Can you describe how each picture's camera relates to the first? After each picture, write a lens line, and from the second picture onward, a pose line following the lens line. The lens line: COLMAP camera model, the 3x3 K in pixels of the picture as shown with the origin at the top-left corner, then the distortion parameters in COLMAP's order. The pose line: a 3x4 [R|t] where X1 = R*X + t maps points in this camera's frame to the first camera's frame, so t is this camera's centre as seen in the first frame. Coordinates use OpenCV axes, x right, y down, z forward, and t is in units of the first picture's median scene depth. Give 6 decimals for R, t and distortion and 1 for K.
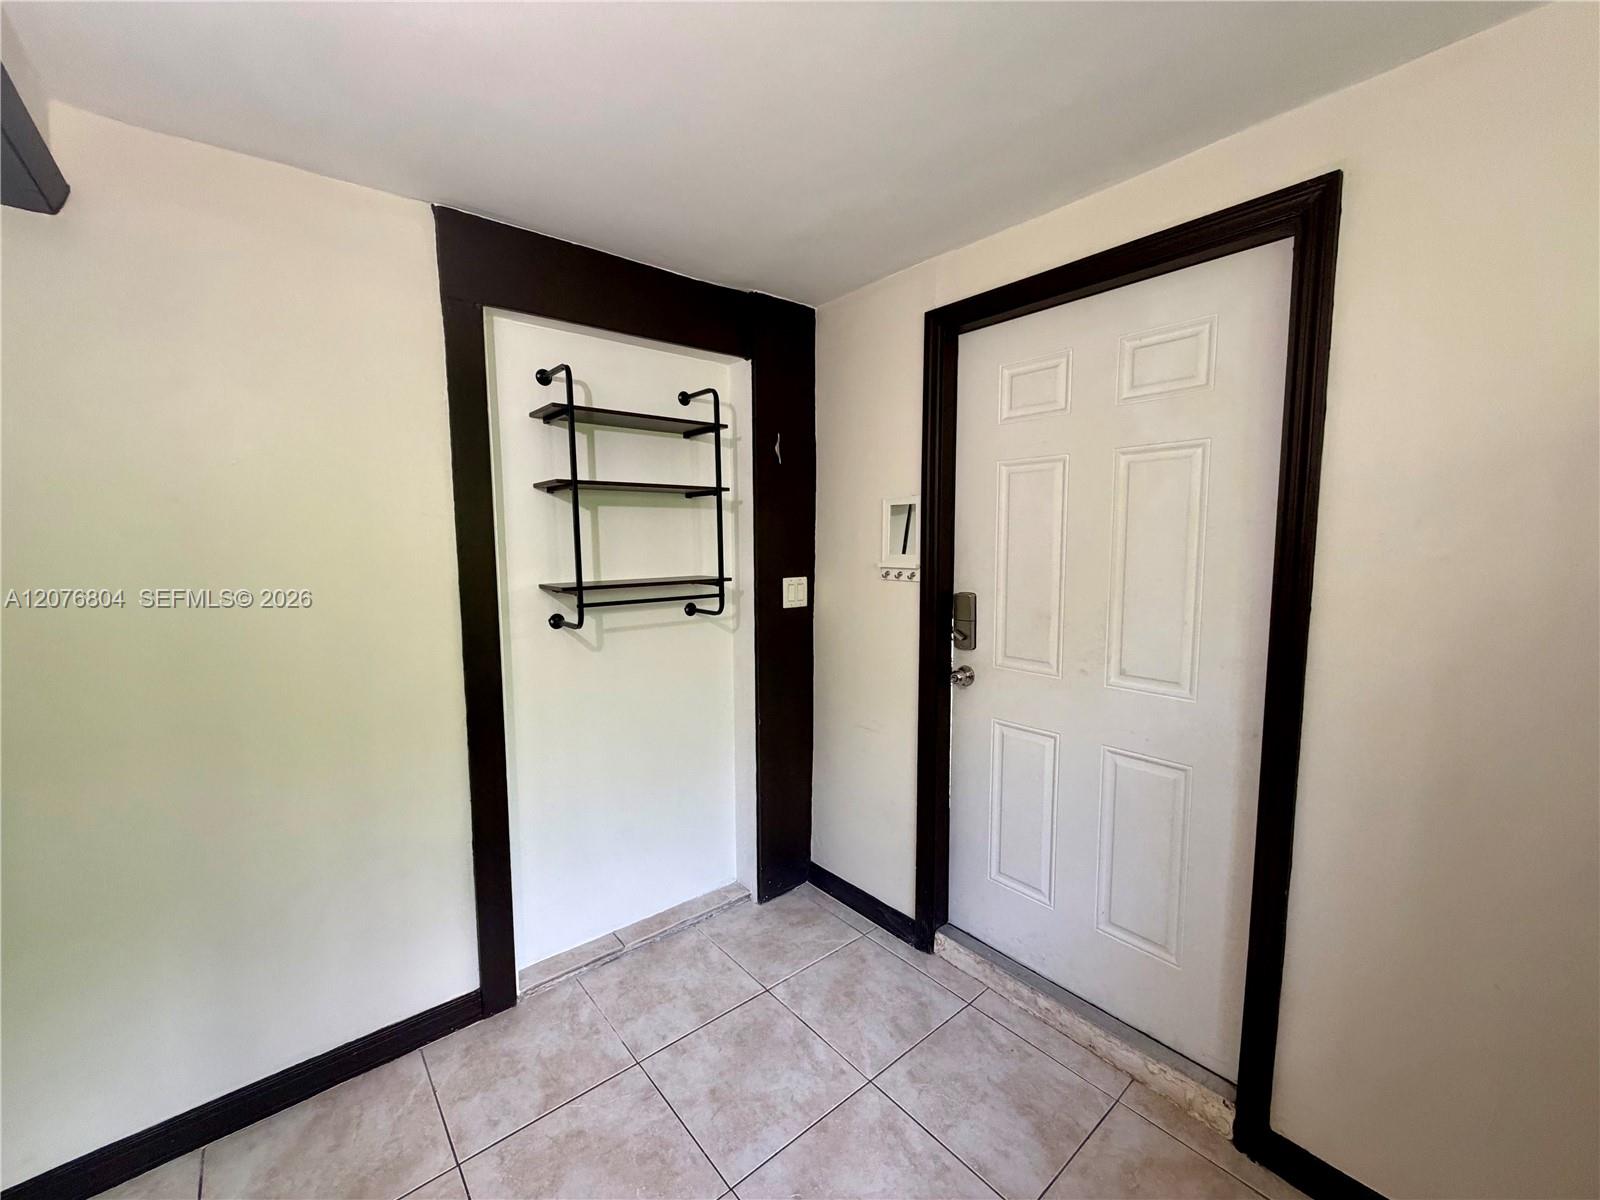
lens RADIAL K [[637.6, 0, 795.0], [0, 637.6, 598.8], [0, 0, 1]] dist [0.000279, -0.000211]
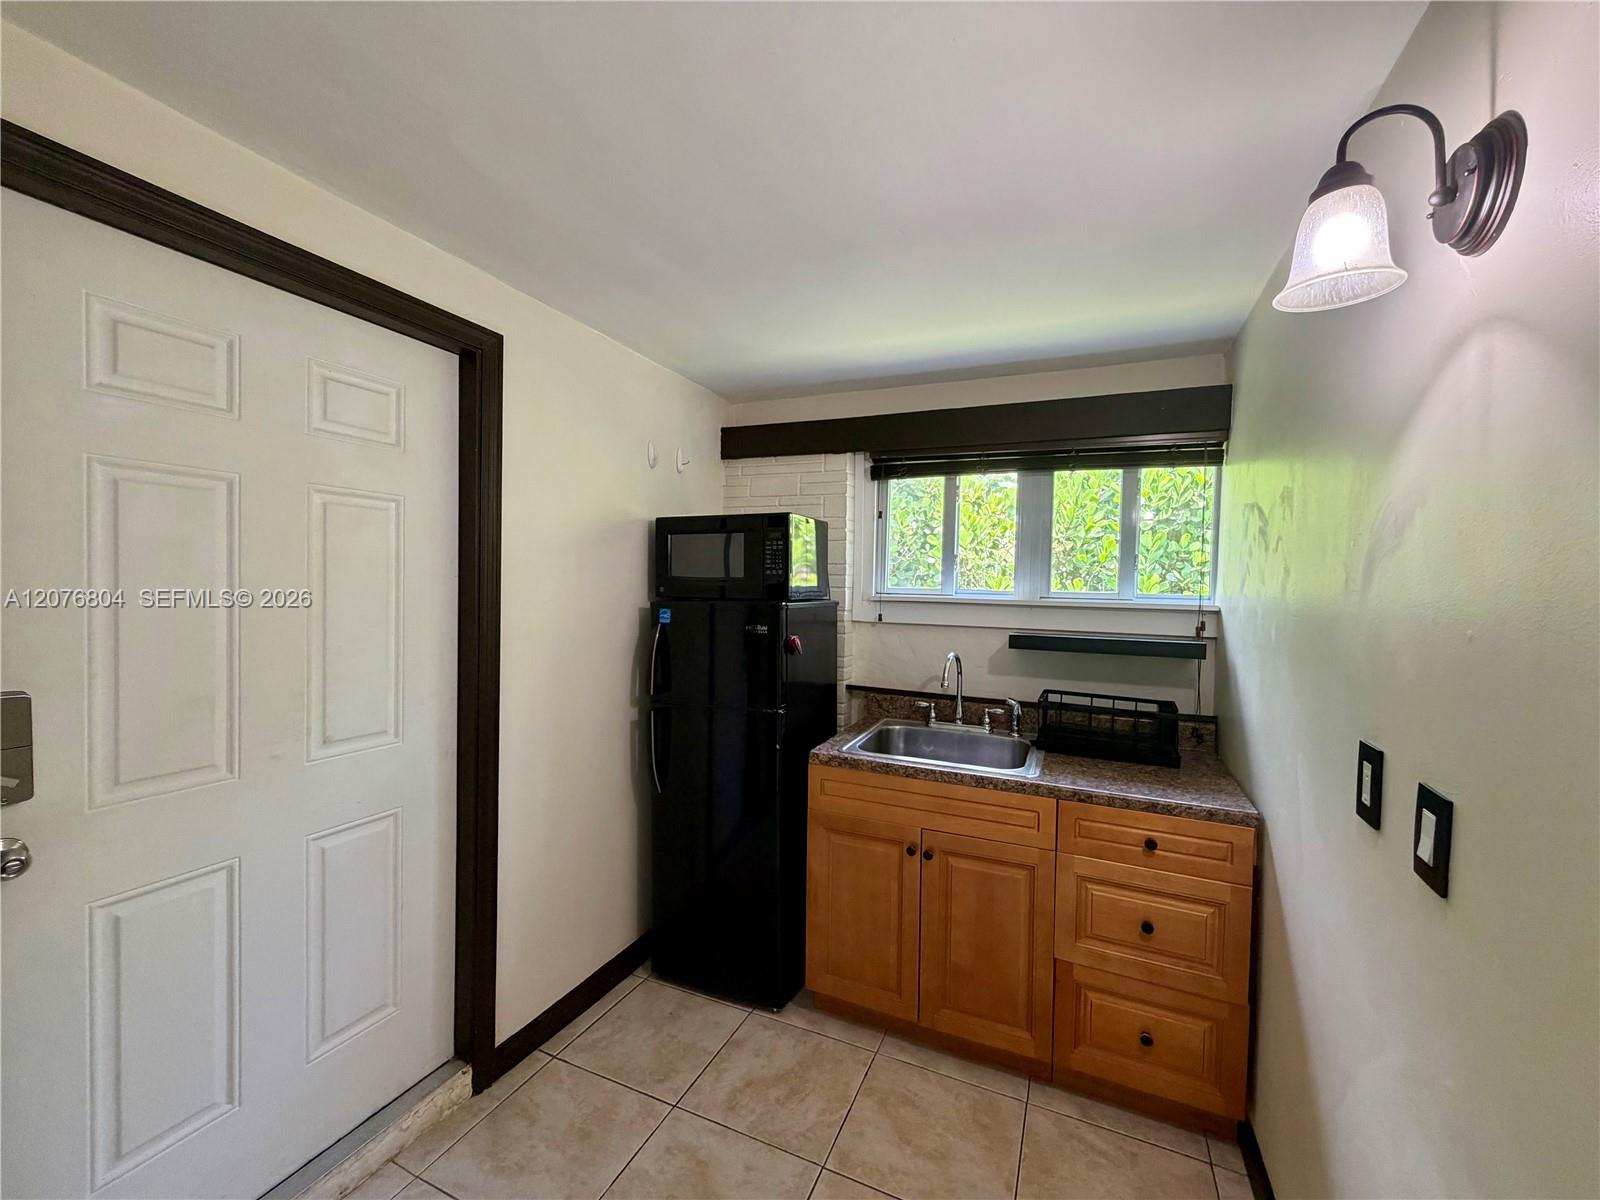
lens RADIAL K [[637.6, 0, 795.0], [0, 637.6, 598.8], [0, 0, 1]] dist [0.000279, -0.000211]
pose [[-0.427754, -0.023141, 0.903599, -0.479490], [0.067441, 0.996069, 0.057435, -0.074641], [-0.901376, 0.085508, -0.424512, 0.682713]]
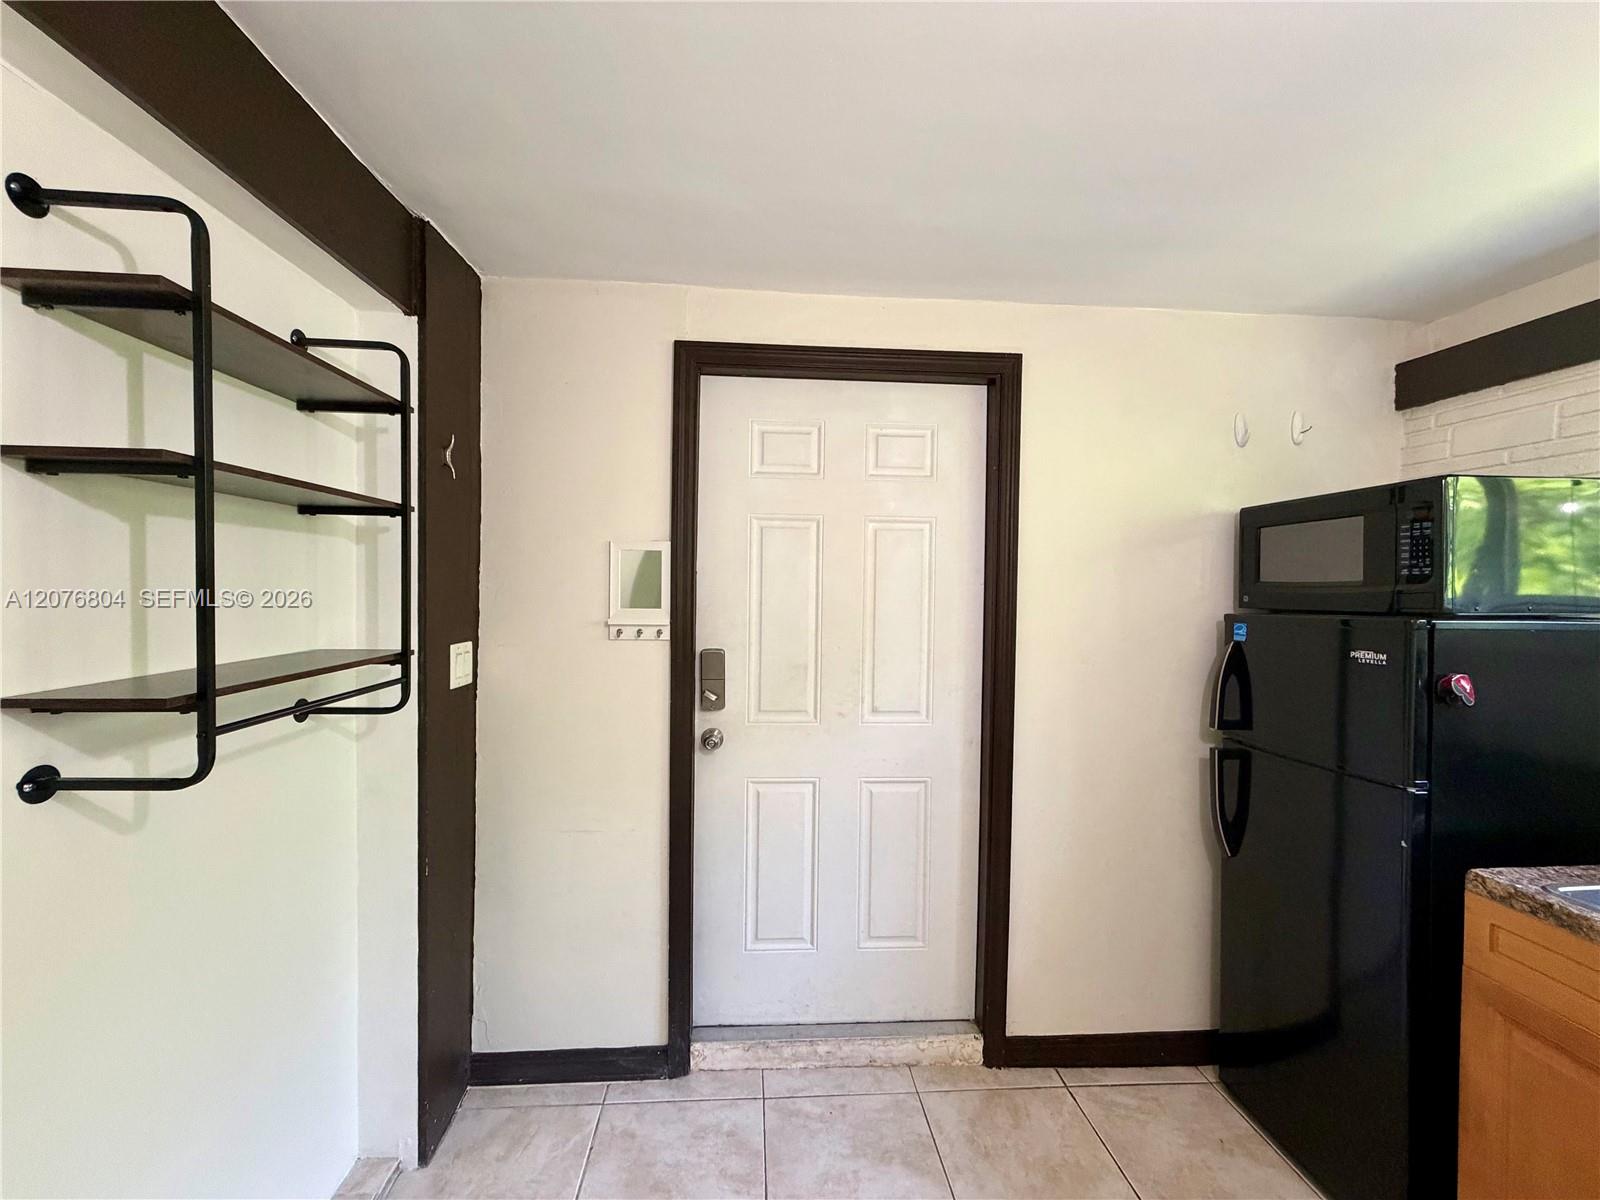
lens RADIAL K [[637.6, 0, 795.0], [0, 637.6, 598.8], [0, 0, 1]] dist [0.000279, -0.000211]
pose [[0.586428, -0.001873, 0.809999, -0.441122], [0.059057, 0.997435, -0.040450, -0.040487], [-0.807845, 0.071557, 0.585035, 0.377629]]
